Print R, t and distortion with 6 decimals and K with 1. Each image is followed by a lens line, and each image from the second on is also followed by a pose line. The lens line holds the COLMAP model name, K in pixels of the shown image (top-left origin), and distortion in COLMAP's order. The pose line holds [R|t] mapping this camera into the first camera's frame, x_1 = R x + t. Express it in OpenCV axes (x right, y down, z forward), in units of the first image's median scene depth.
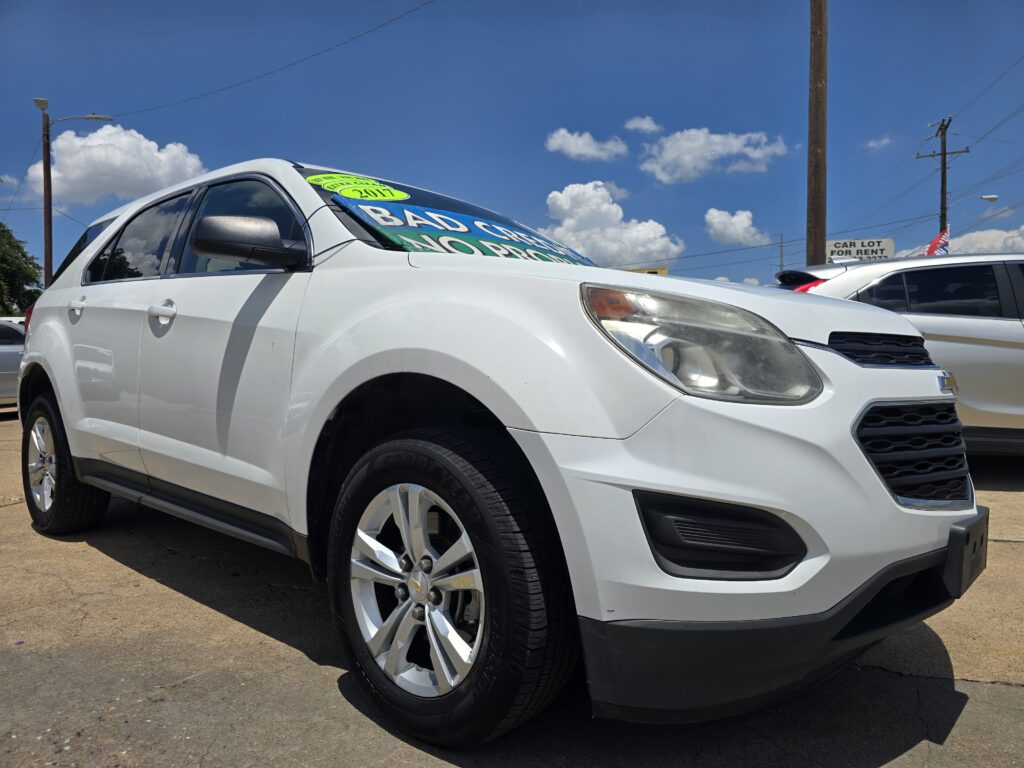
lens RADIAL K [[703.5, 0, 481.4], [0, 703.5, 383.7], [0, 0, 1]] dist [0.062347, -0.067701]
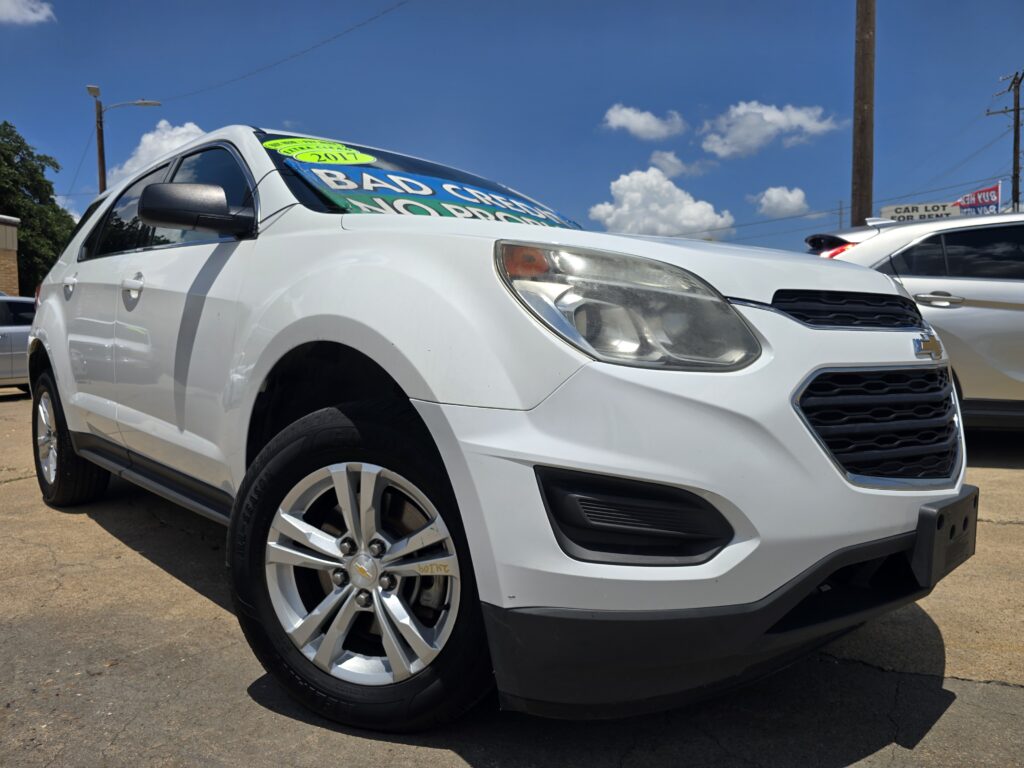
lens RADIAL K [[686.5, 0, 512.0], [0, 686.5, 384.0], [0, 0, 1]] dist [0.042567, -0.042846]
pose [[0.996553, -0.004990, -0.082814, 0.186572], [0.007607, 0.999481, 0.031309, 0.012502], [0.082615, -0.031831, 0.996073, 0.087684]]
